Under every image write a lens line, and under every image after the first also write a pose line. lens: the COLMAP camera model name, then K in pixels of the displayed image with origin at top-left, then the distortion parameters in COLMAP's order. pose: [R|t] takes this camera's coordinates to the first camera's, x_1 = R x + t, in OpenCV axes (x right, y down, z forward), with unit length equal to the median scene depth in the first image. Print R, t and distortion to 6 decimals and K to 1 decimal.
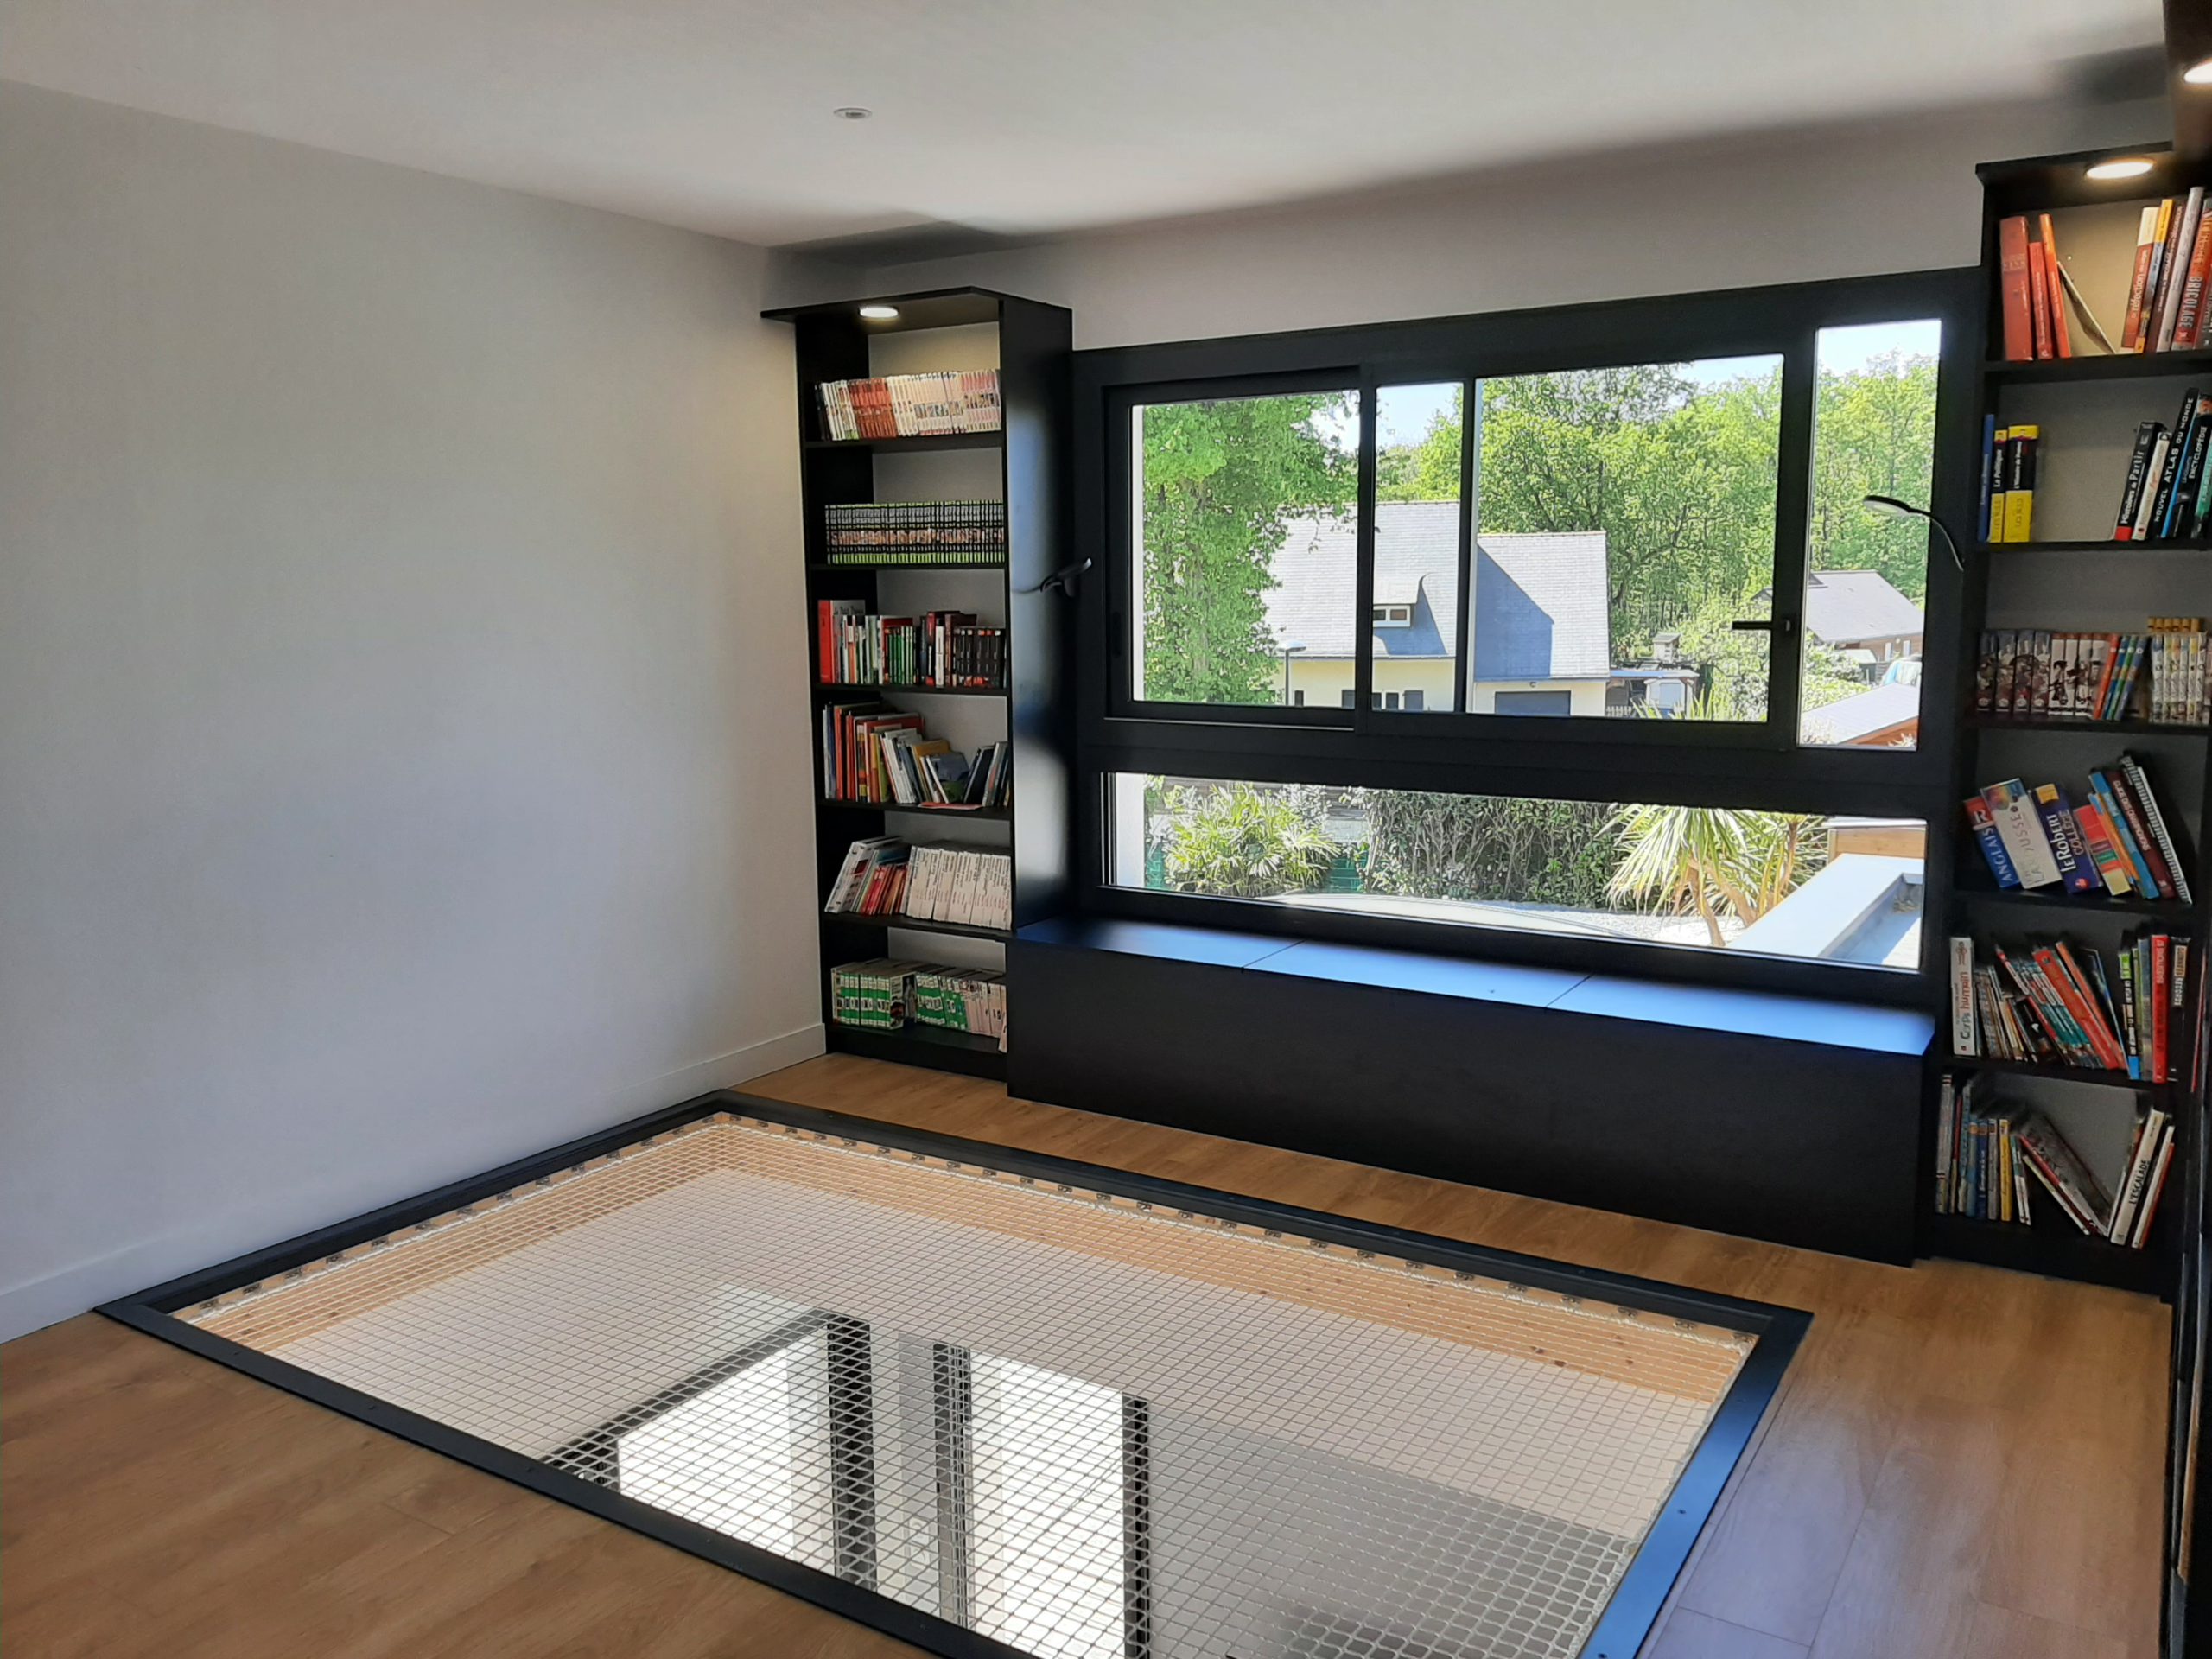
lens RADIAL K [[1737.1, 0, 1104.6], [0, 1737.1, 833.6], [0, 0, 1]] dist [0.047949, -0.049320]
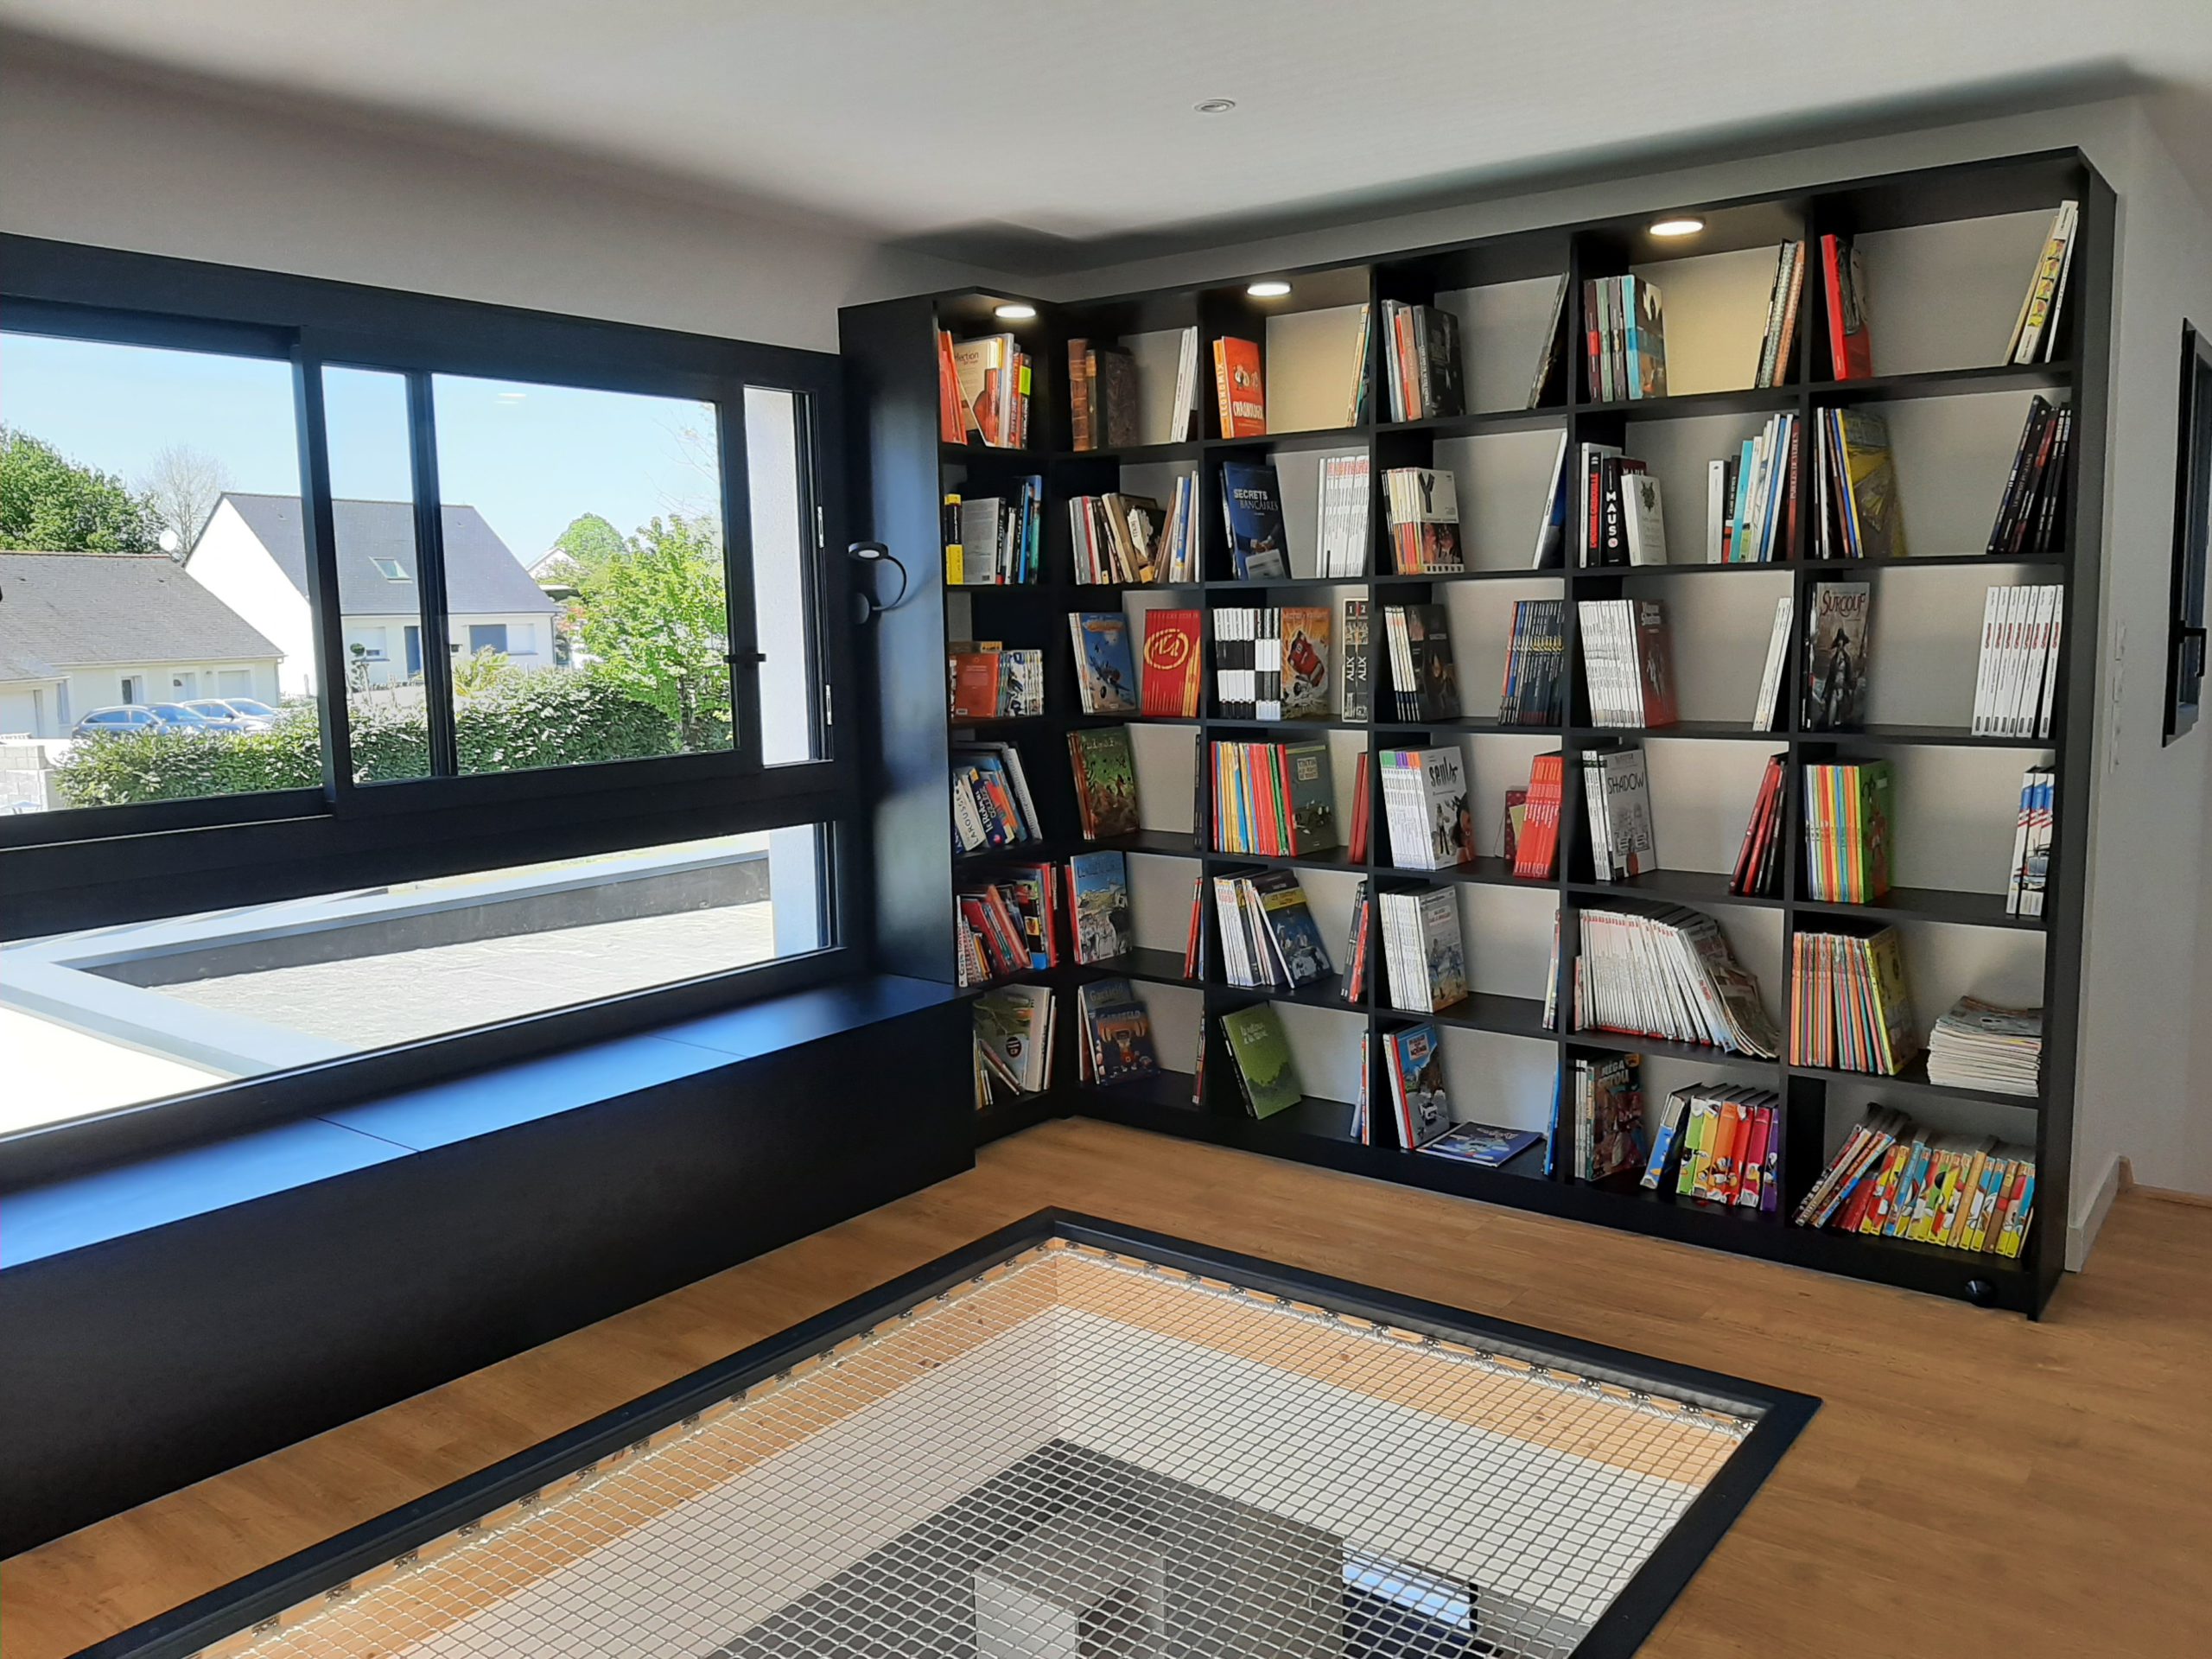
lens RADIAL K [[1737.1, 0, 1105.2], [0, 1737.1, 819.0], [0, 0, 1]] dist [0.047949, -0.049320]
pose [[0.077525, -0.116578, 0.990151, -0.733798], [0.157945, 0.982034, 0.103256, -0.108064], [-0.984400, 0.148385, 0.094545, 0.773472]]
